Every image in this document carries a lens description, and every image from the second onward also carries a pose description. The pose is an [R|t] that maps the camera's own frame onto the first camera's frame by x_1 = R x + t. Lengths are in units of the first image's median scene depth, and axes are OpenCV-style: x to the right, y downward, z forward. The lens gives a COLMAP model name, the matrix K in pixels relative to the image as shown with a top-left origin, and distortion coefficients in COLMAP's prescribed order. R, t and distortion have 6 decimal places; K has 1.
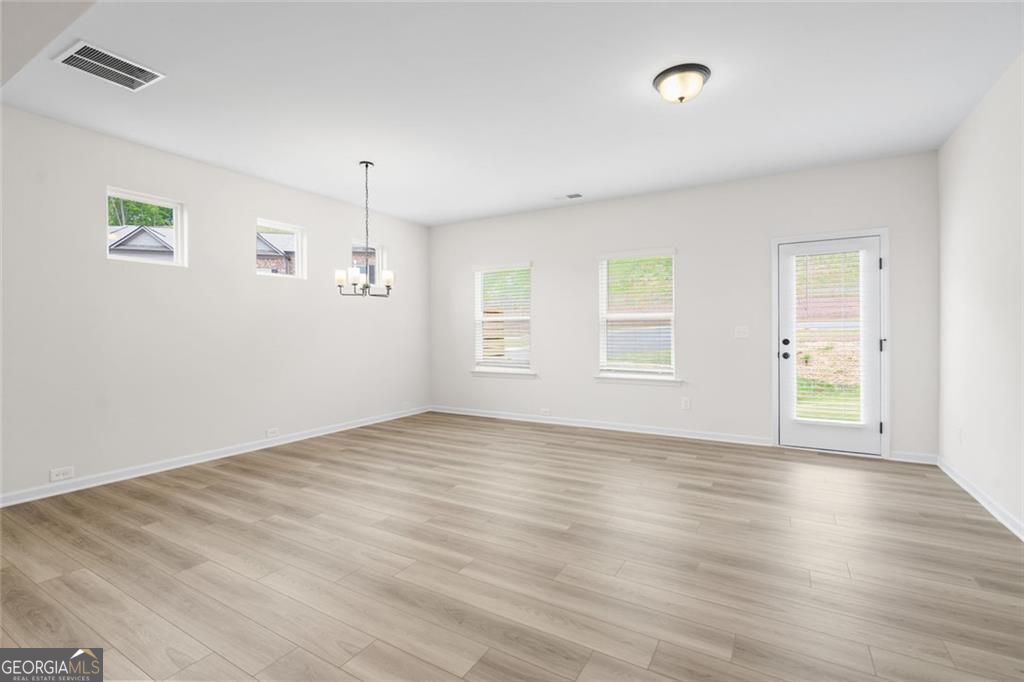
lens RADIAL K [[463.6, 0, 512.3], [0, 463.6, 332.0], [0, 0, 1]] dist [-0.000142, -0.000039]
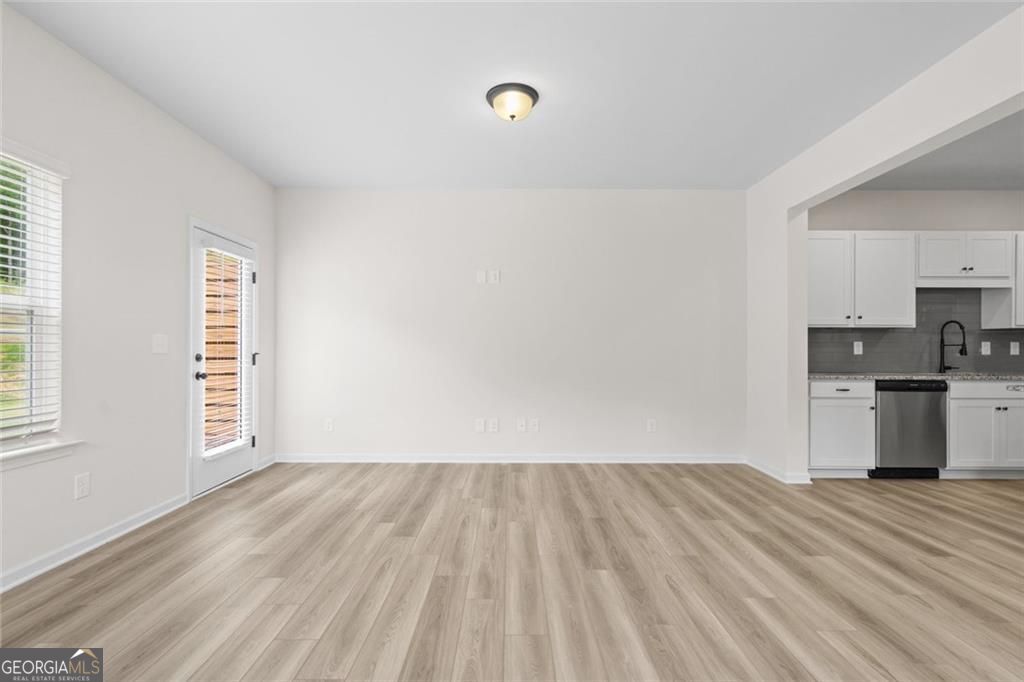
lens RADIAL K [[464.8, 0, 507.1], [0, 464.8, 347.3], [0, 0, 1]] dist [-0.000060, 0.000005]
pose [[-0.510228, 0.009029, 0.859992, -0.321032], [0.003034, 0.999958, -0.008699, 0.012402], [-0.860034, -0.001829, -0.510233, 0.960323]]
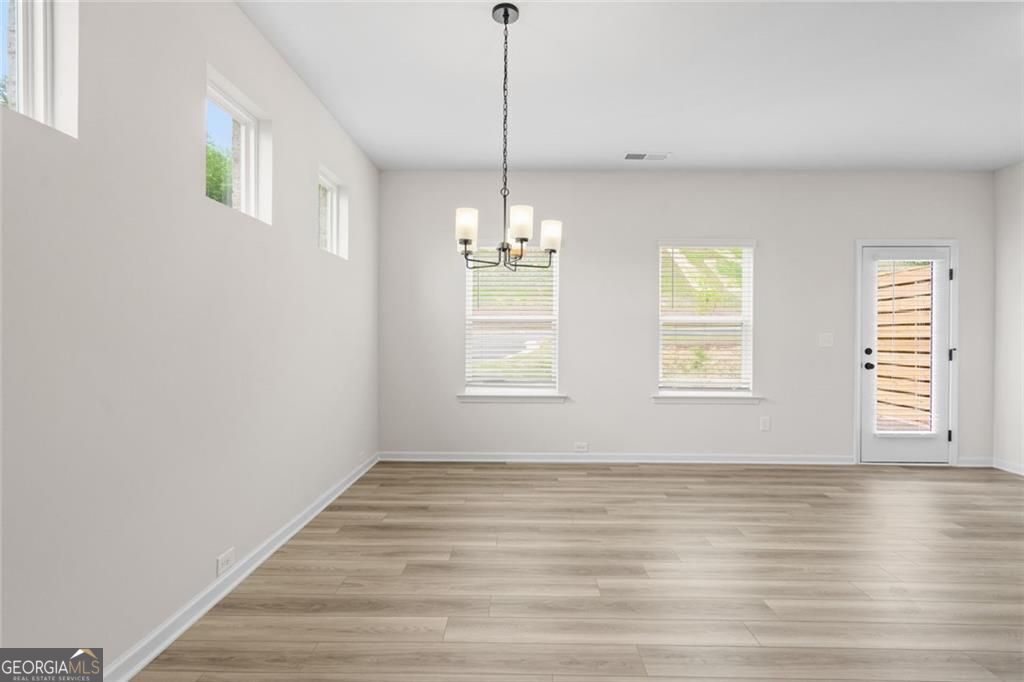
lens RADIAL K [[513.5, 0, 510.5], [0, 513.5, 337.4], [0, 0, 1]] dist [0.001909, 0.000365]
pose [[0.865064, 0.010208, 0.501557, -0.558035], [-0.011113, 0.999938, -0.001185, 0.002562], [-0.501538, -0.004549, 0.865124, 0.468481]]
